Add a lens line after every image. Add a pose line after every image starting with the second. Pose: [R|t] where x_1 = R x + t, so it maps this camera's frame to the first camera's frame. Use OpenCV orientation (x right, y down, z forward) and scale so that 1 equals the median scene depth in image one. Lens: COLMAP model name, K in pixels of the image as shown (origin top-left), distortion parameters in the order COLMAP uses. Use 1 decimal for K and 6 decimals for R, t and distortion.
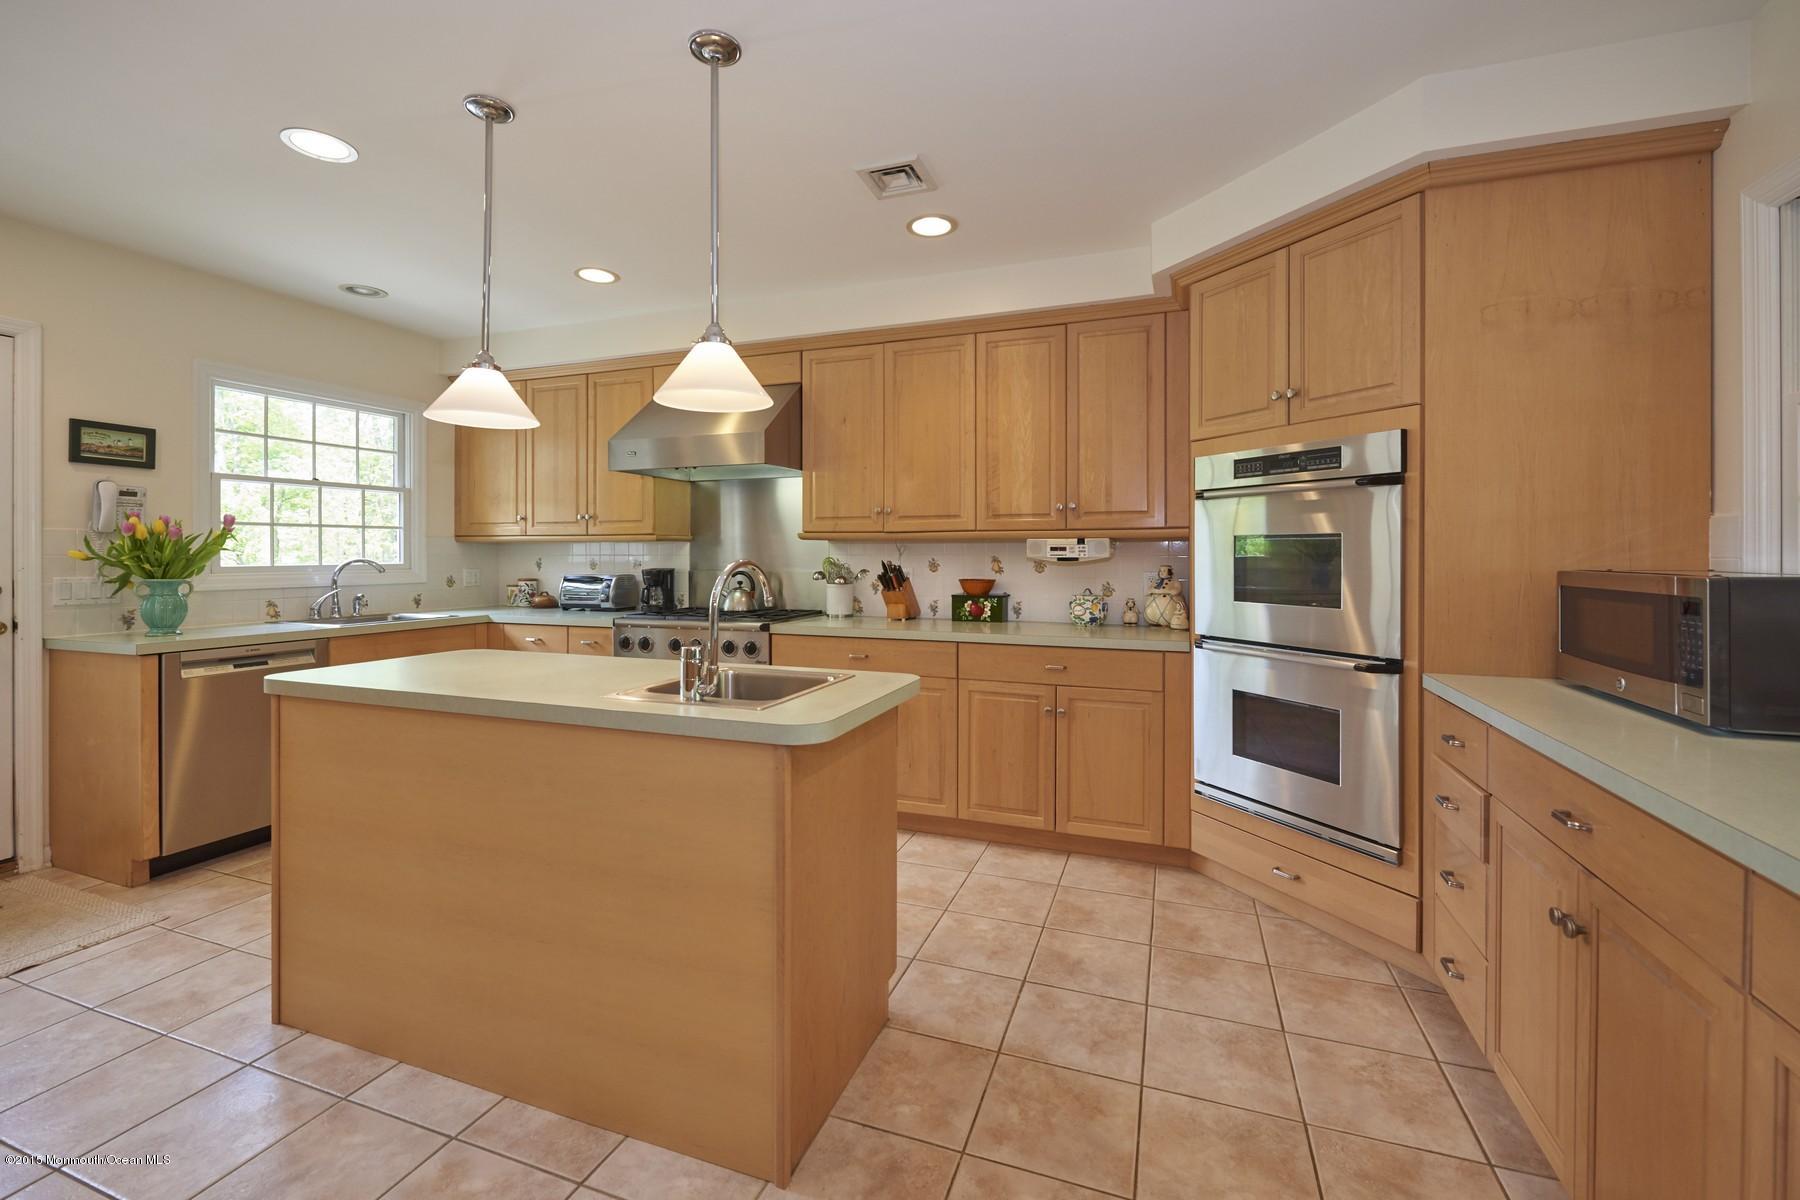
lens RADIAL K [[772.5, 0, 882.5], [0, 772.5, 551.3], [0, 0, 1]] dist [0.002975, 0.000191]
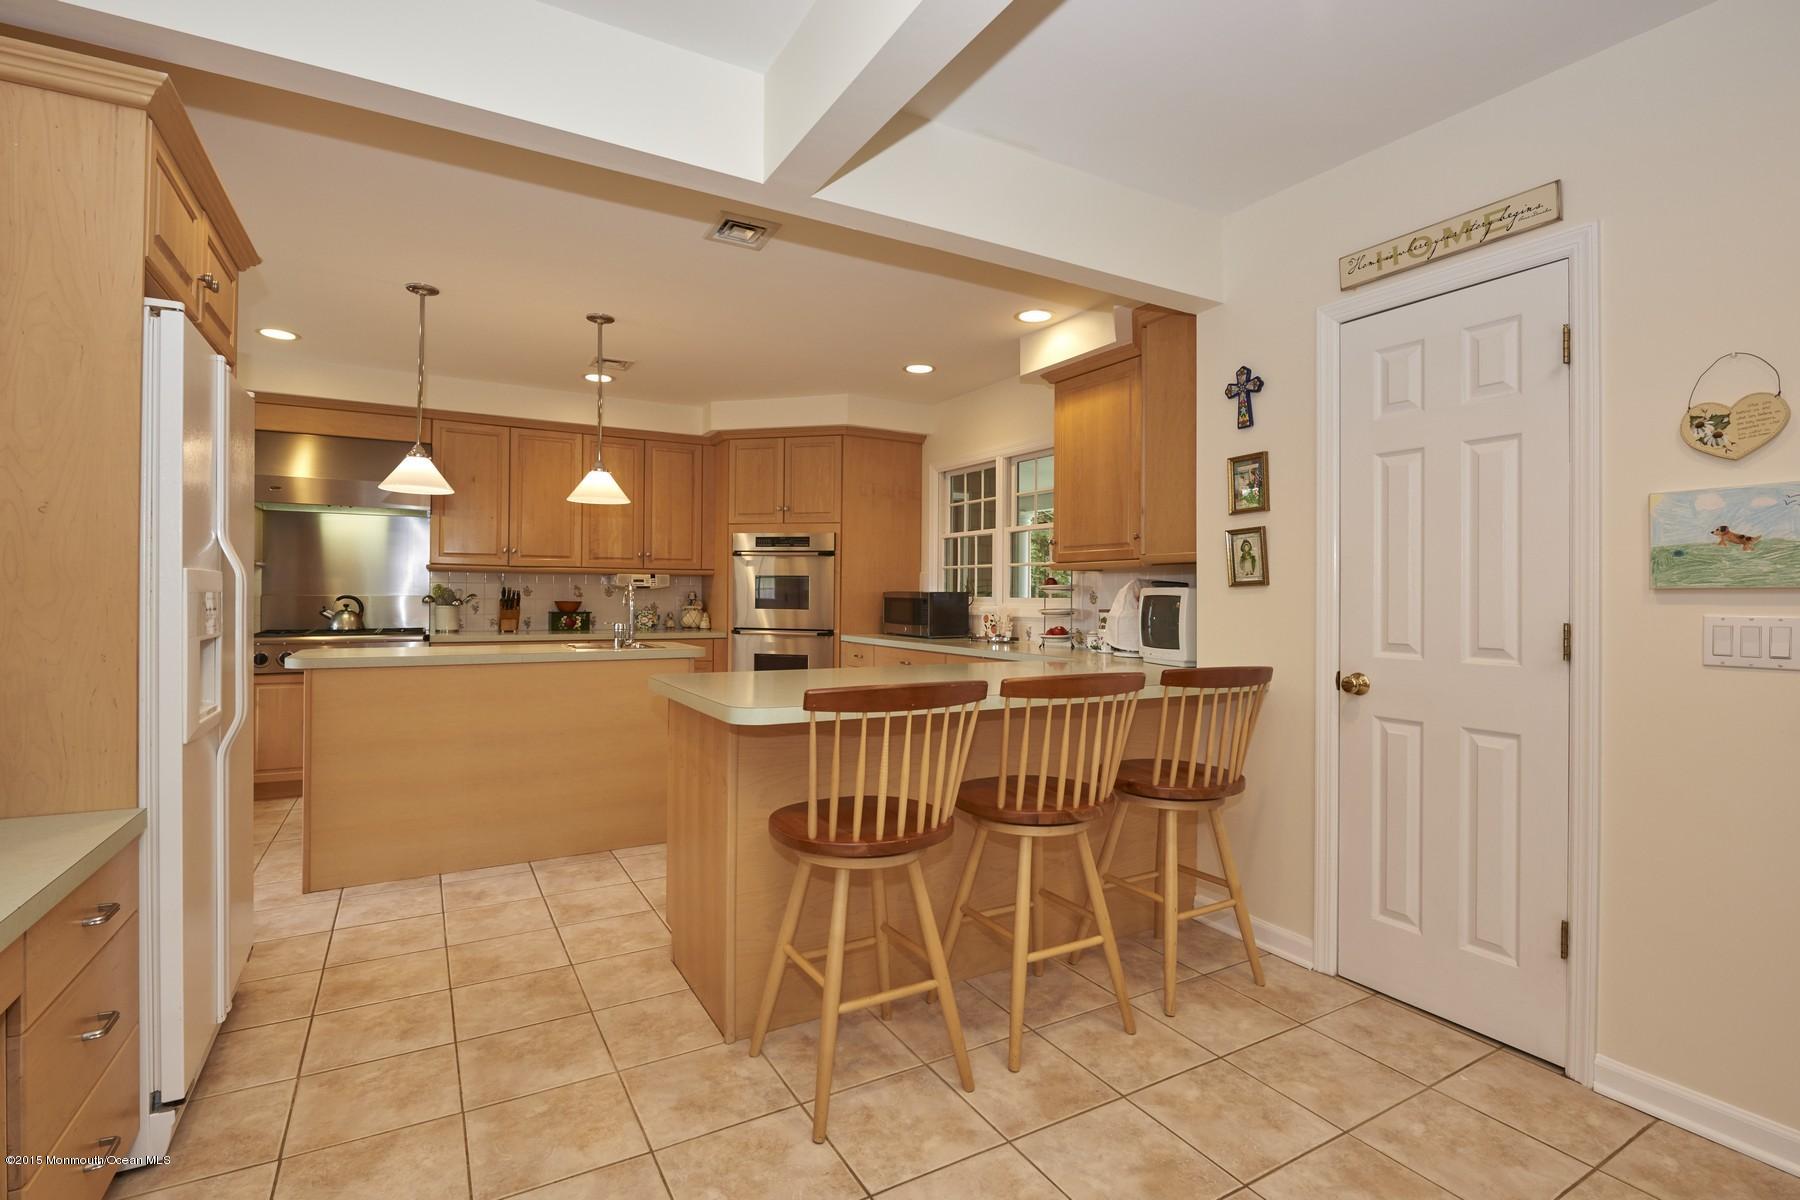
lens RADIAL K [[844.4, 0, 901.3], [0, 844.4, 598.5], [0, 0, 1]] dist [-0.000238, -0.000021]
pose [[0.629973, 0.004556, 0.776604, -0.785737], [-0.009630, 0.999952, 0.001945, 0.024816], [-0.776558, -0.008704, 0.629986, -0.517309]]
